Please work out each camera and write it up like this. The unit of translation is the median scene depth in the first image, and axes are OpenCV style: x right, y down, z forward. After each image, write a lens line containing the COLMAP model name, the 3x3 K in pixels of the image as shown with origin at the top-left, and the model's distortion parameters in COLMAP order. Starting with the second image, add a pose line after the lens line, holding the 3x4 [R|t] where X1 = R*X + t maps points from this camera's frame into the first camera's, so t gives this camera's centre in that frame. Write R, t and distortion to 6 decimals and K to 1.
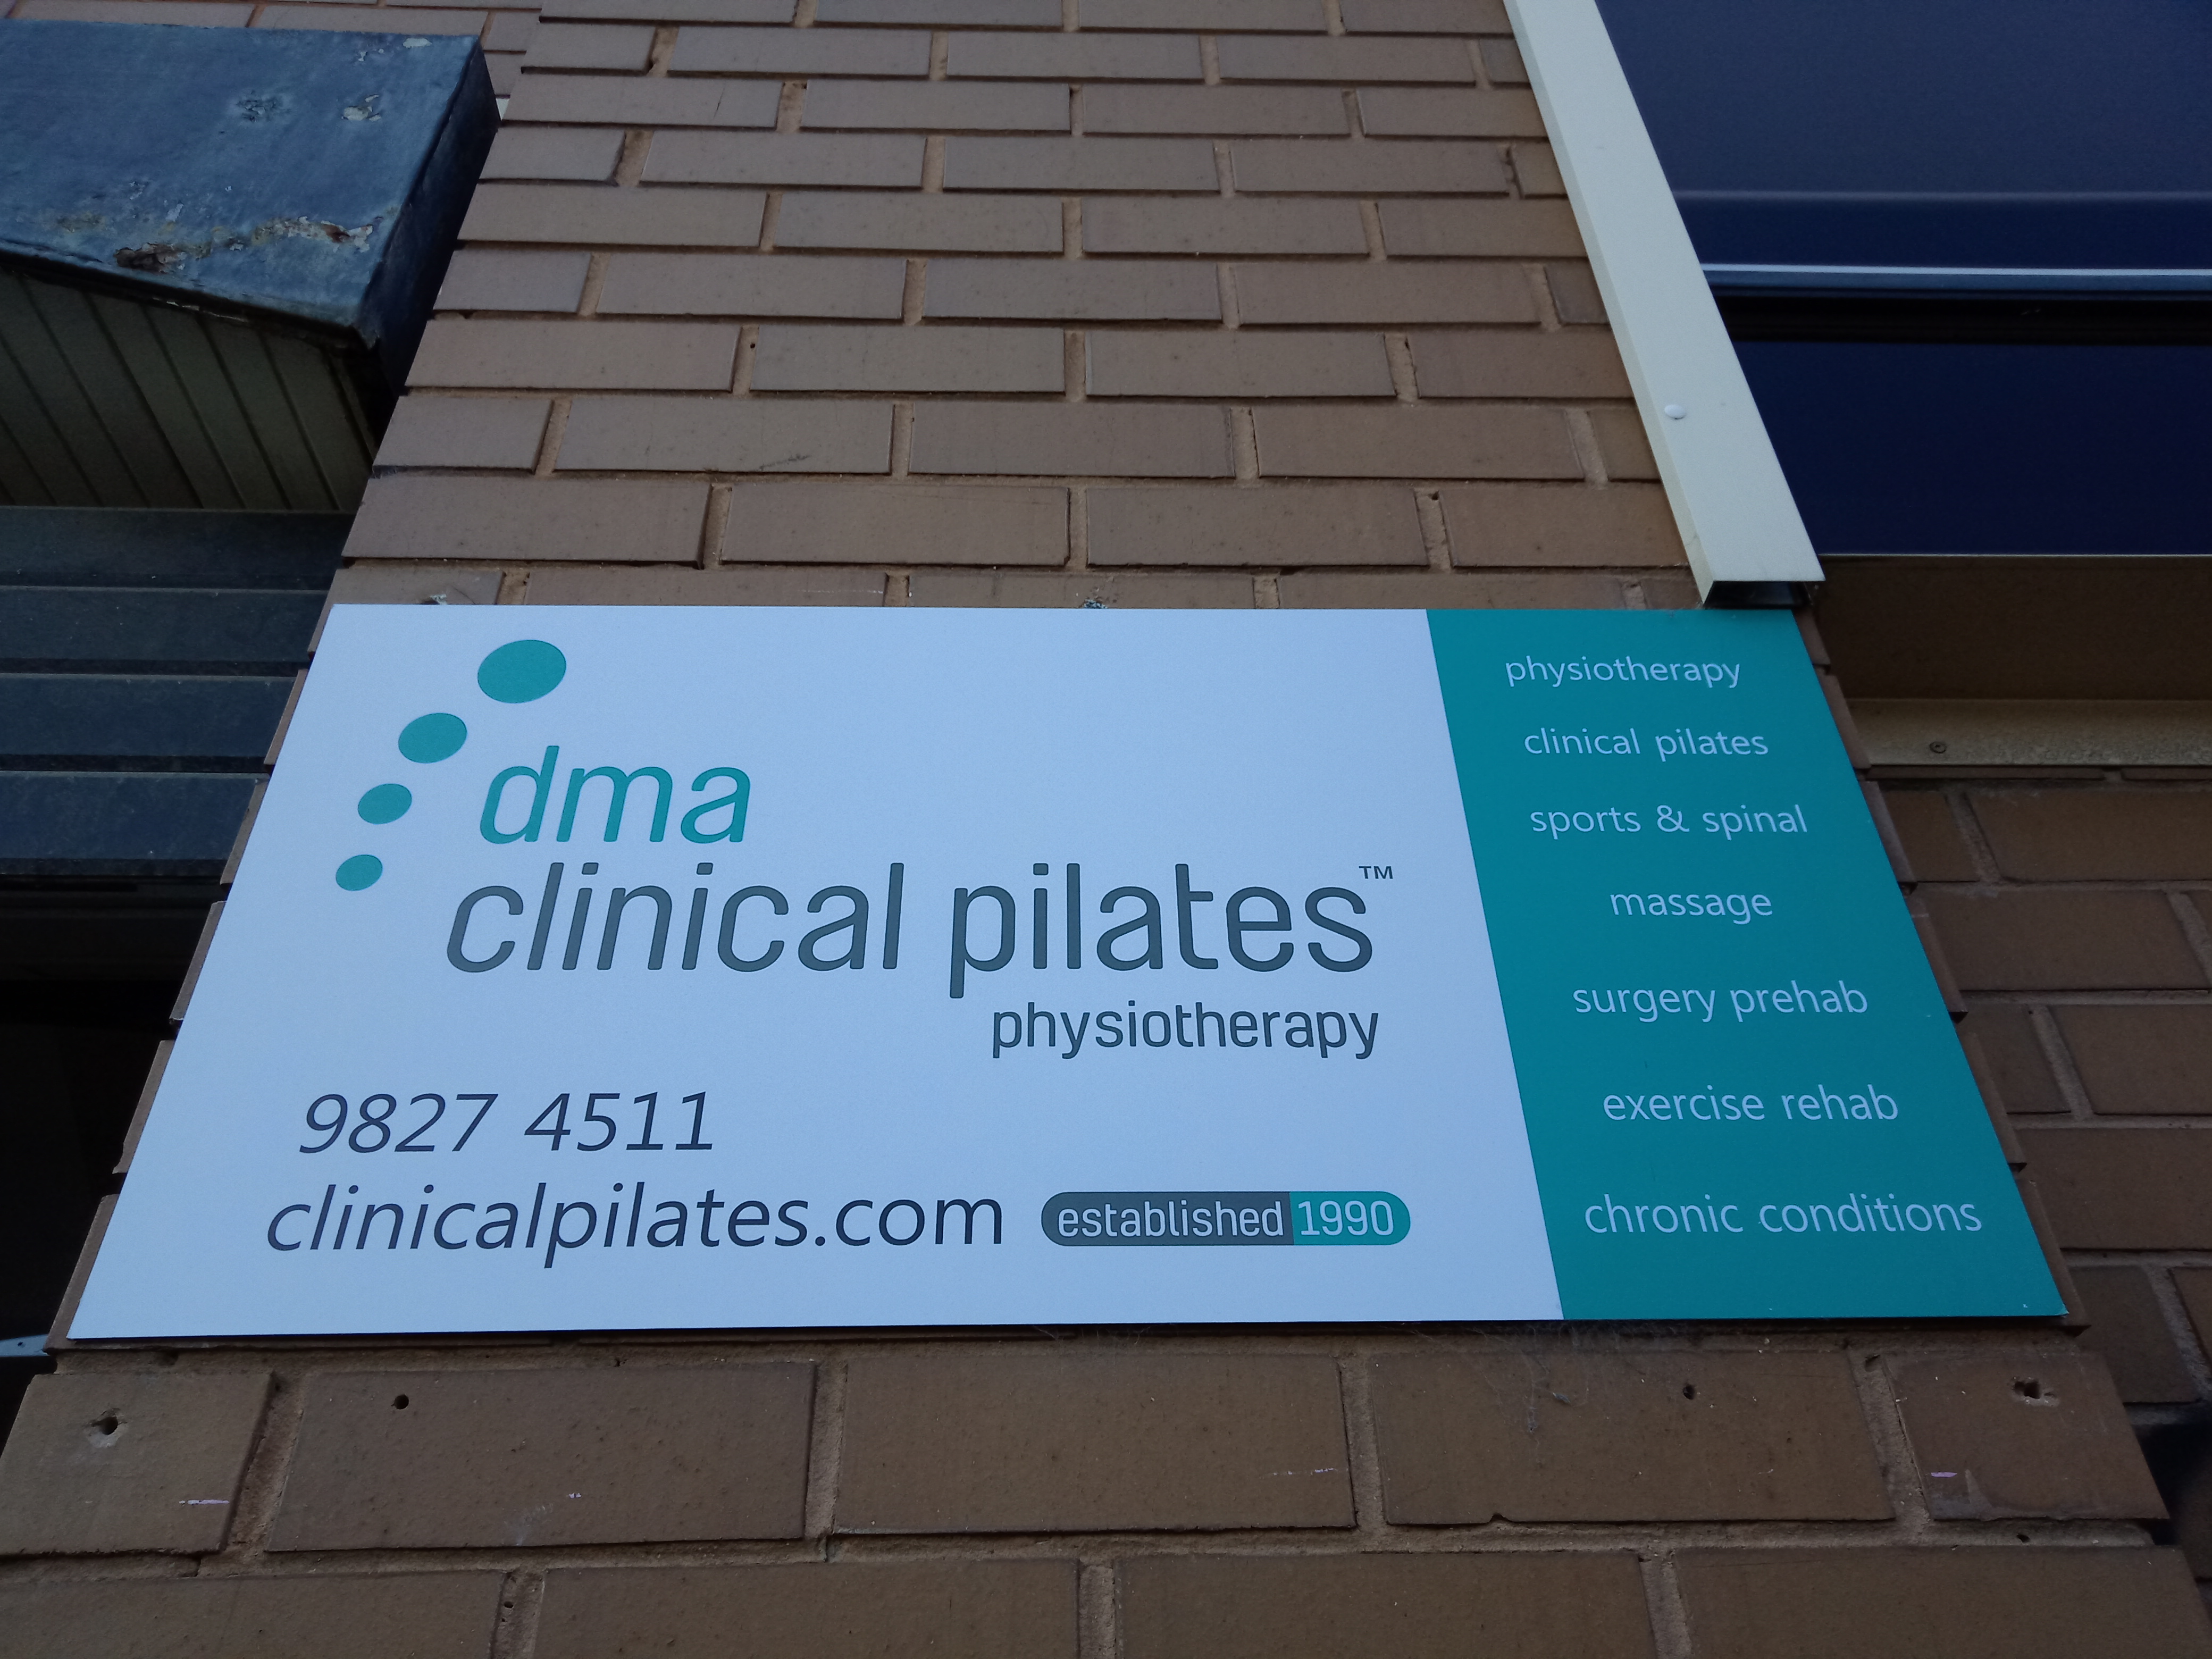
lens RADIAL K [[1630.4, 0, 1093.0], [0, 1630.4, 825.6], [0, 0, 1]] dist [0.018667, 0.004178]
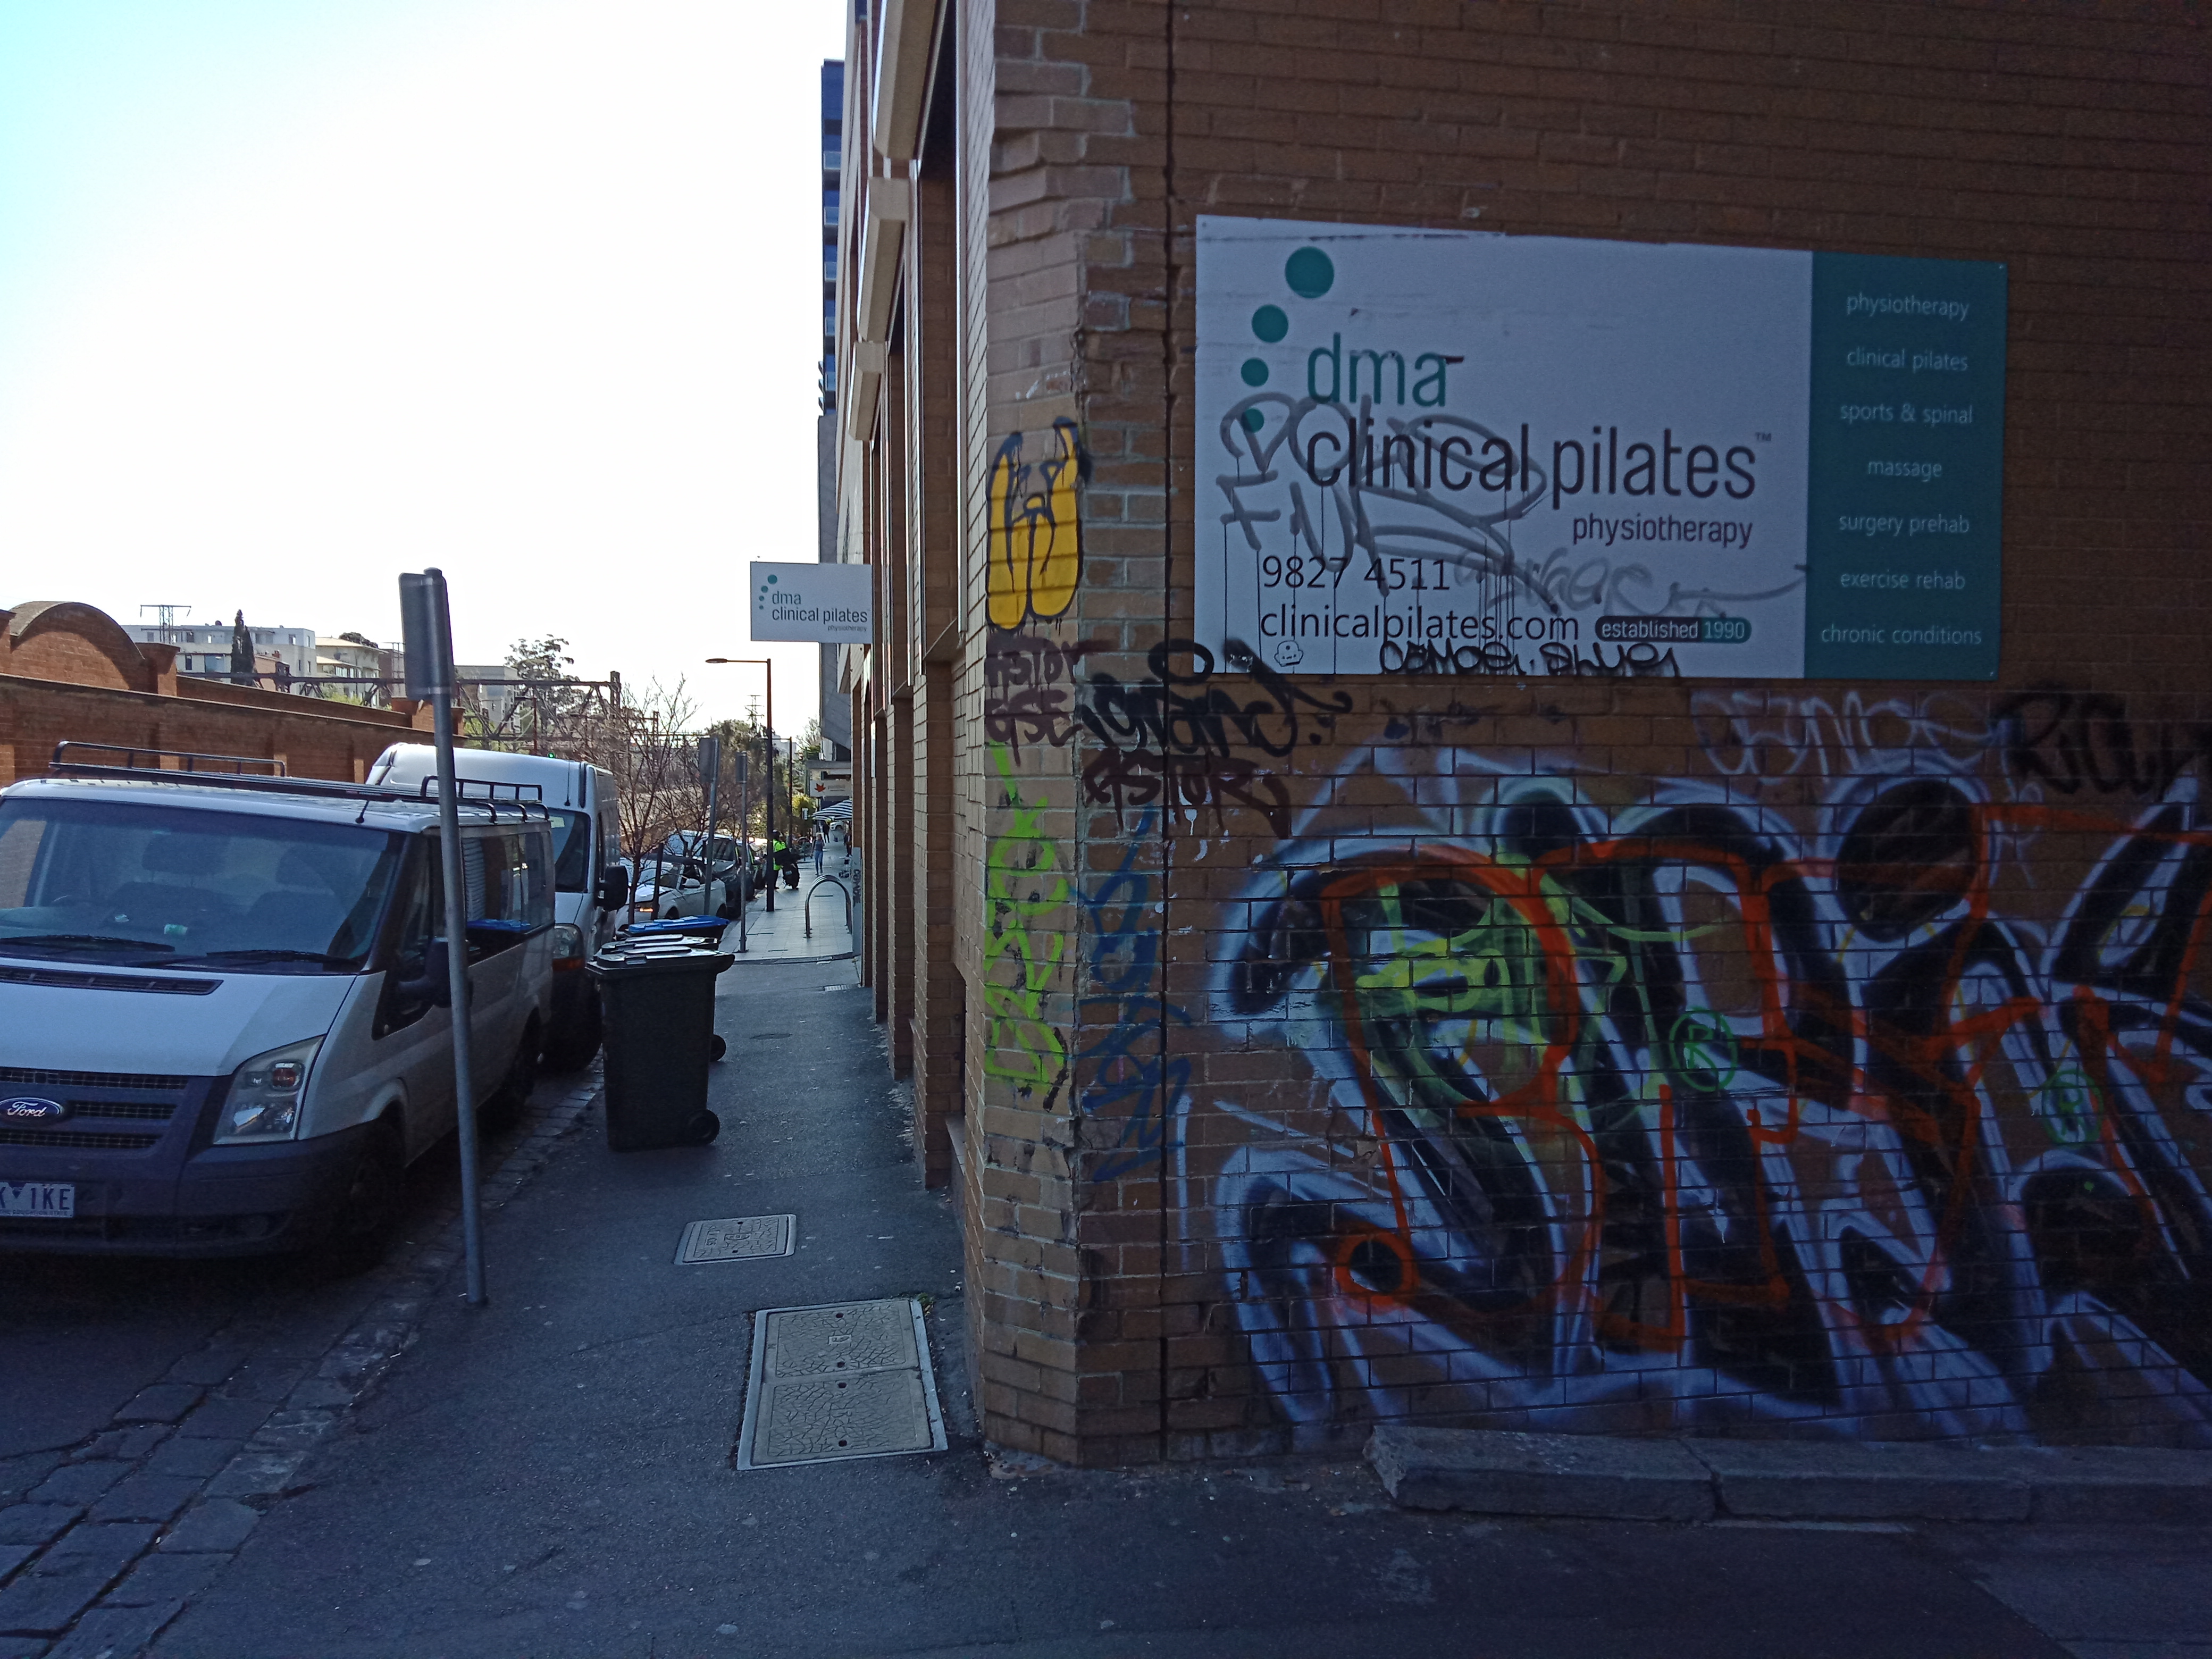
lens RADIAL K [[1630.4, 0, 1093.0], [0, 1630.4, 825.6], [0, 0, 1]] dist [0.018667, 0.004178]
pose [[0.868456, -0.011697, -0.495629, 0.429799], [0.268604, 0.851378, 0.450563, -0.647041], [0.416697, -0.524422, 0.742526, -0.967858]]
